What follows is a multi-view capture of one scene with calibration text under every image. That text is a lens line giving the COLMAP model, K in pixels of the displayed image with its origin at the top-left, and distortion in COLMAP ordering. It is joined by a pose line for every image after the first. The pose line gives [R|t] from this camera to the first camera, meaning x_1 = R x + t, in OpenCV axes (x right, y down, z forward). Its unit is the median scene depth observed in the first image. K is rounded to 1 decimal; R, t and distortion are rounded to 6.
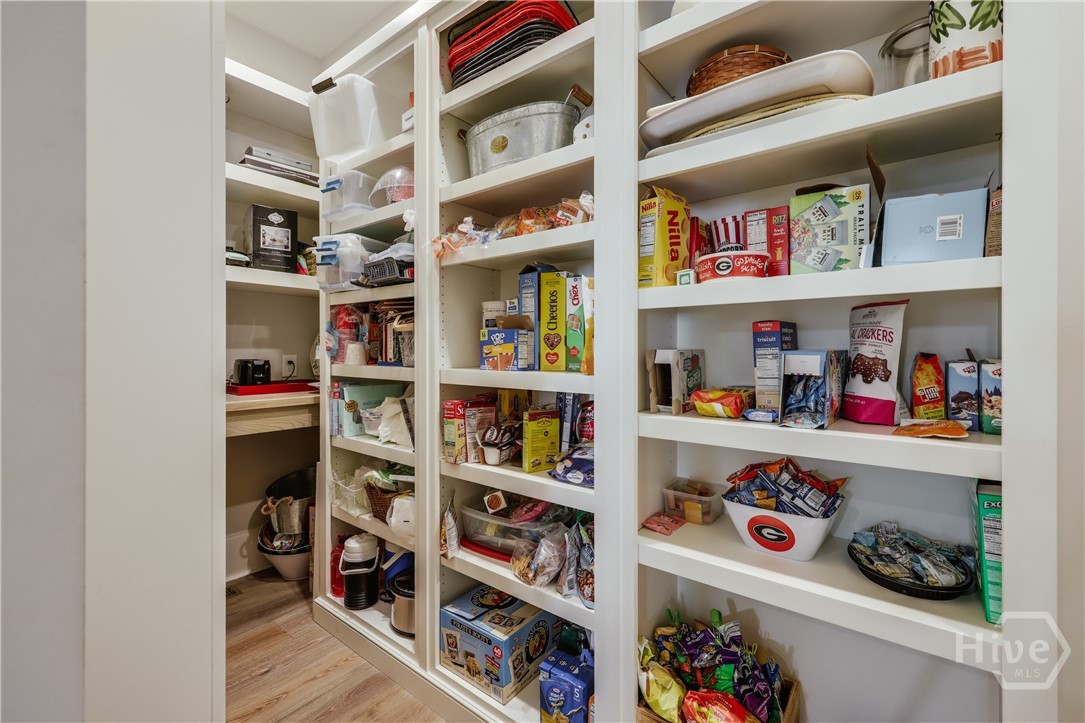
lens RADIAL K [[442.9, 0, 549.3], [0, 442.9, 351.7], [0, 0, 1]] dist [-0.001320, -0.000138]
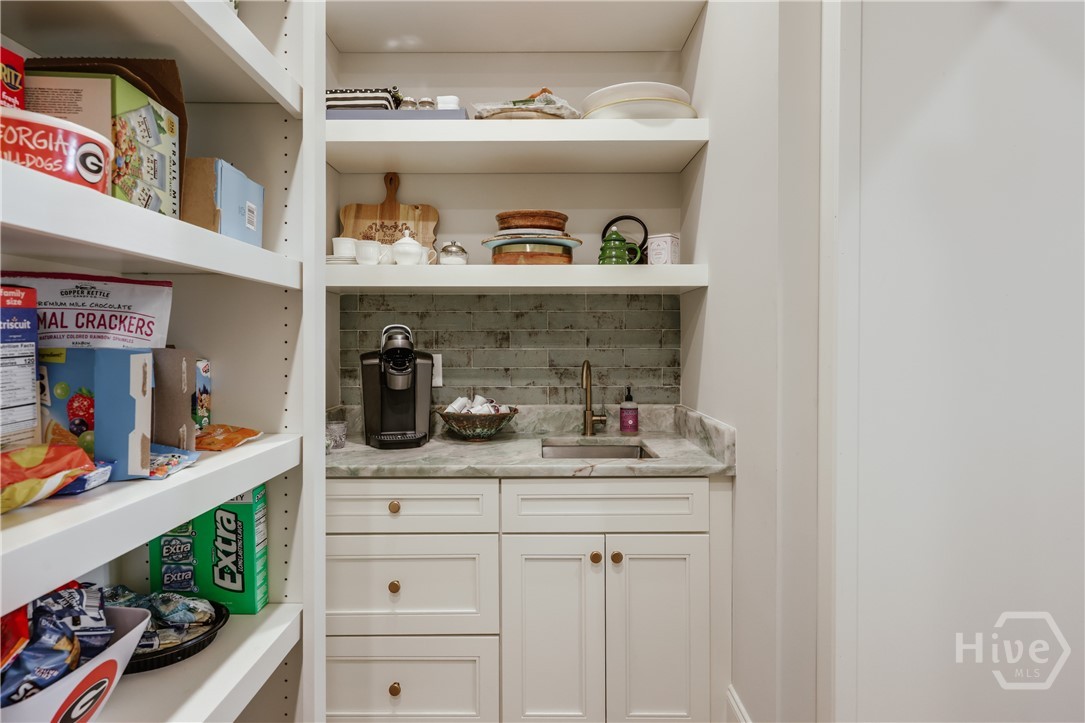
lens RADIAL K [[579.7, 0, 540.7], [0, 579.7, 354.6], [0, 0, 1]] dist [0.000164, 0.001865]
pose [[-0.597108, -0.015174, 0.802018, -0.389544], [-0.002587, 0.999852, 0.016991, -0.008271], [-0.802157, 0.008070, -0.597059, 1.058696]]
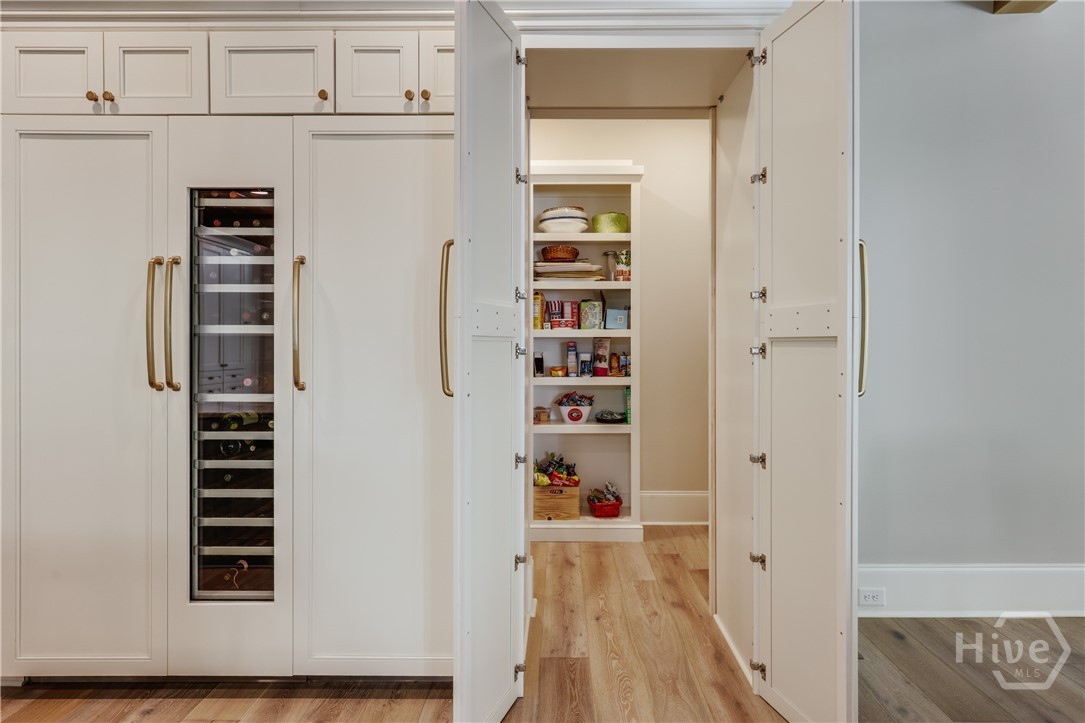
lens RADIAL K [[579.7, 0, 541.0], [0, 579.7, 350.6], [0, 0, 1]] dist [0.000164, 0.001865]
pose [[0.807420, -0.007266, 0.589932, -2.103359], [0.002887, 0.999961, 0.008365, -0.053528], [-0.589970, -0.005051, 0.807410, -2.129507]]
